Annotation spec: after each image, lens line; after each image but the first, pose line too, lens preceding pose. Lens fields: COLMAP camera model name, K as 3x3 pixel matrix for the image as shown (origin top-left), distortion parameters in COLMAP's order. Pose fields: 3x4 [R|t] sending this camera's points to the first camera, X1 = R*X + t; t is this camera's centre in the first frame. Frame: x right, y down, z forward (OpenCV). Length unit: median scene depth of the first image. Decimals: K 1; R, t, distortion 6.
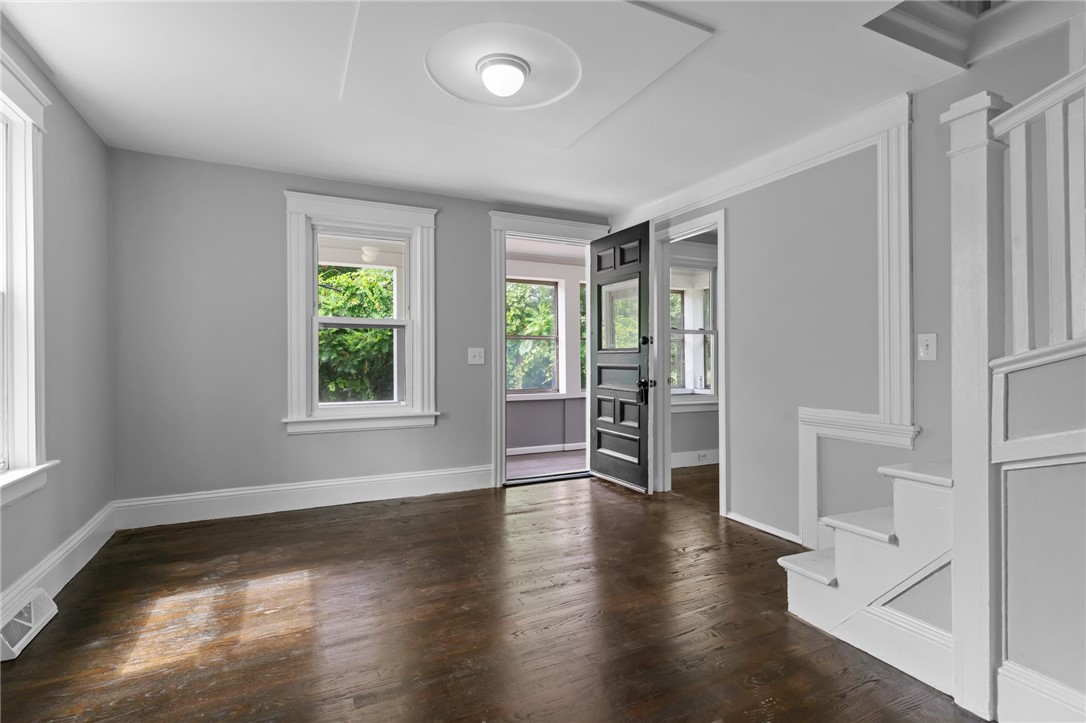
lens RADIAL K [[525.4, 0, 587.0], [0, 525.4, 363.0], [0, 0, 1]] dist [0.004525, -0.001908]
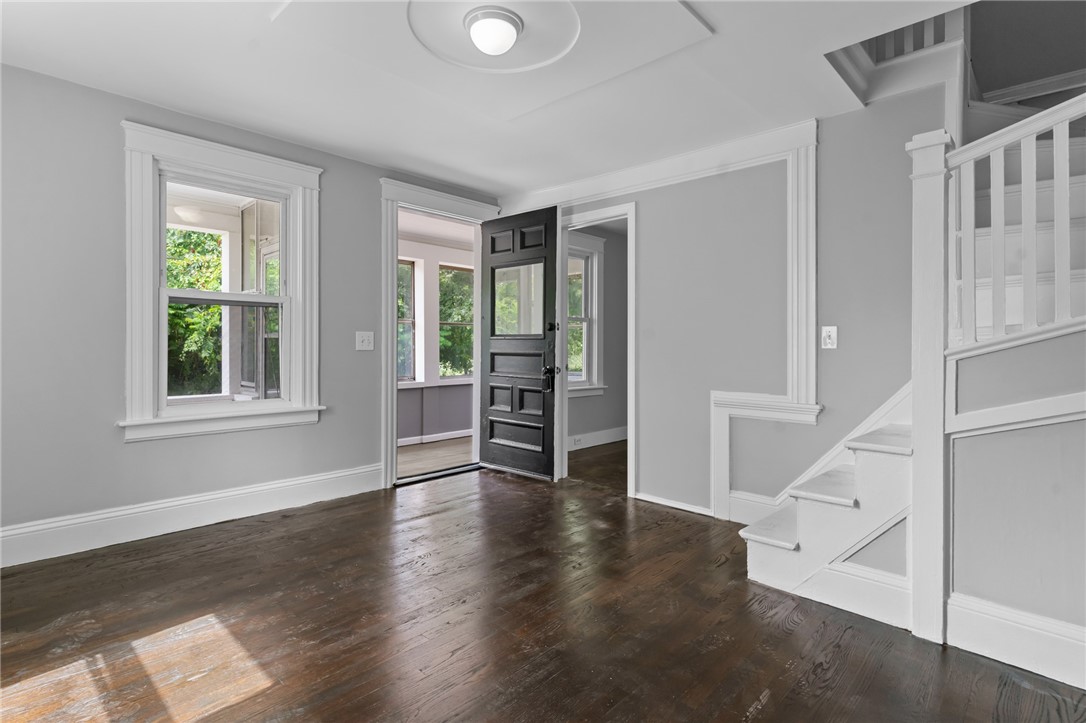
lens RADIAL K [[525.4, 0, 572.4], [0, 525.4, 350.7], [0, 0, 1]] dist [0.004525, -0.001908]
pose [[0.941085, 0.003352, 0.338154, -0.225216], [-0.004532, 0.999986, 0.002700, -0.000926], [-0.338140, -0.004073, 0.941087, 0.068244]]
